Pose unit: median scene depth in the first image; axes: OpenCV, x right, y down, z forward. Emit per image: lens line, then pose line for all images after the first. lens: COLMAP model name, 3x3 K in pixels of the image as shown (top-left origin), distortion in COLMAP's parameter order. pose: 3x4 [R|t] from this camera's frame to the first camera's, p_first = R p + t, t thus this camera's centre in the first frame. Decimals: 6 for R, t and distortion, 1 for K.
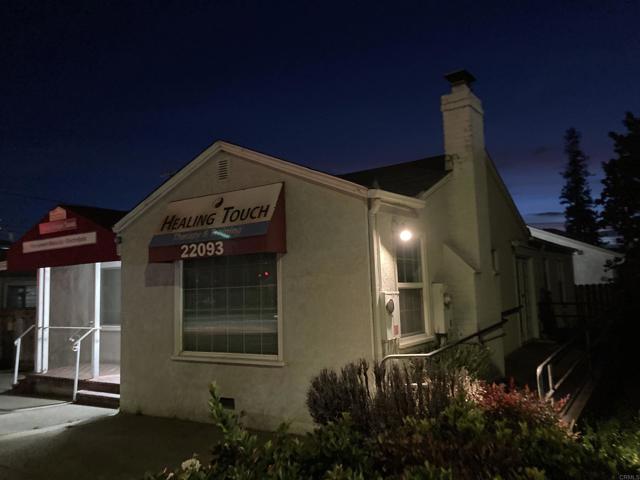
lens RADIAL K [[522.8, 0, 317.4], [0, 522.8, 236.0], [0, 0, 1]] dist [0.038473, -0.012399]
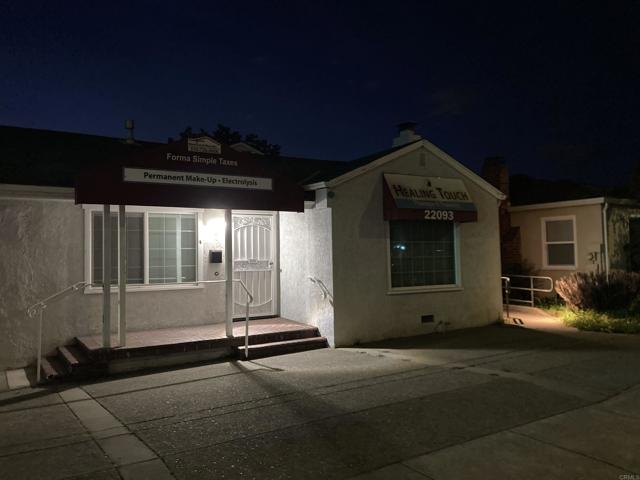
lens RADIAL K [[522.8, 0, 317.4], [0, 522.8, 236.0], [0, 0, 1]] dist [0.038473, -0.012399]
pose [[0.385937, 0.061793, 0.920453, -1.657362], [-0.086615, 0.995774, -0.030533, 0.155213], [-0.918450, -0.067941, 0.389658, 0.718663]]
